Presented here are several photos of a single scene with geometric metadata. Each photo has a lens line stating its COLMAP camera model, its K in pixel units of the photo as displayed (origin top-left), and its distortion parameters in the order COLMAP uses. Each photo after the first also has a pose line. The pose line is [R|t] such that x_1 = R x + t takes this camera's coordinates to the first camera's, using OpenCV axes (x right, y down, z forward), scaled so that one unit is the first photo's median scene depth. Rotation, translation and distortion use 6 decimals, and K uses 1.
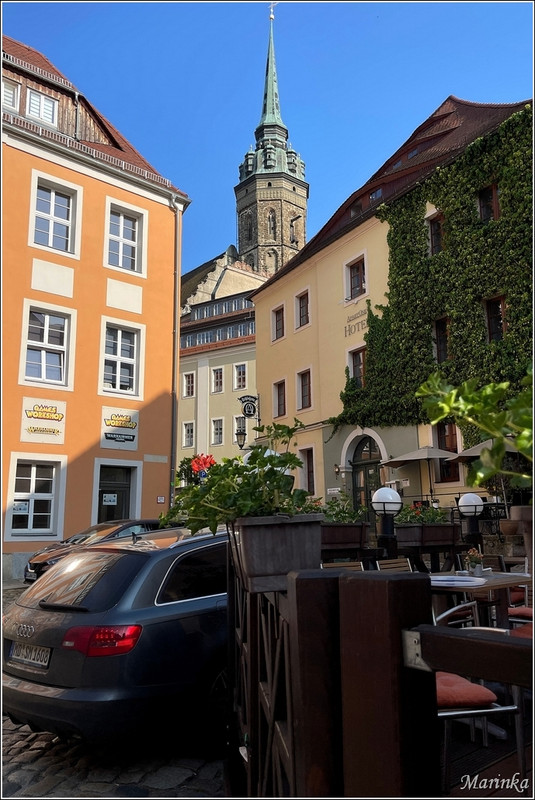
lens RADIAL K [[632.9, 0, 267.5], [0, 632.9, 400.0], [0, 0, 1]] dist [0.047170, -0.062498]
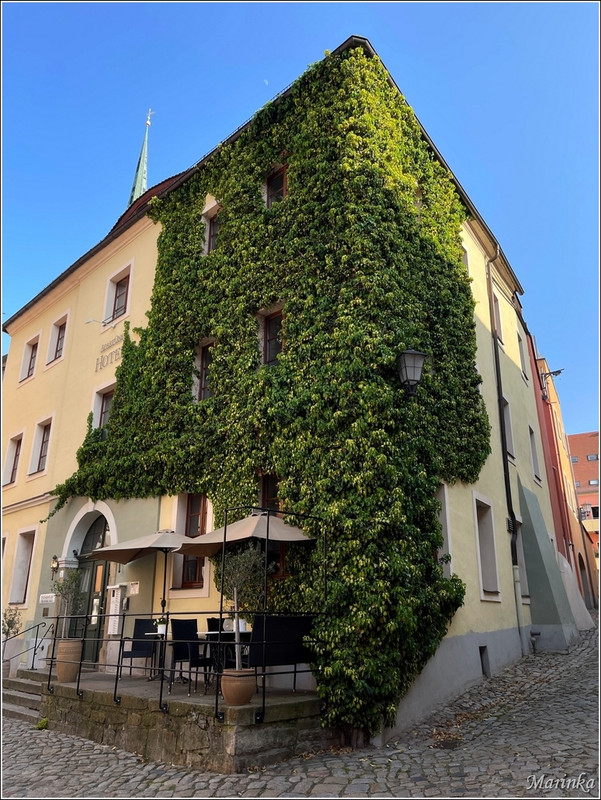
lens RADIAL K [[594.5, 0, 299.7], [0, 594.5, 387.3], [0, 0, 1]] dist [0.054517, -0.048446]
pose [[0.957223, 0.107640, 0.268586, 0.189772], [-0.058434, 0.981018, -0.184903, 0.033314], [-0.283391, 0.161298, 0.945343, 0.343242]]
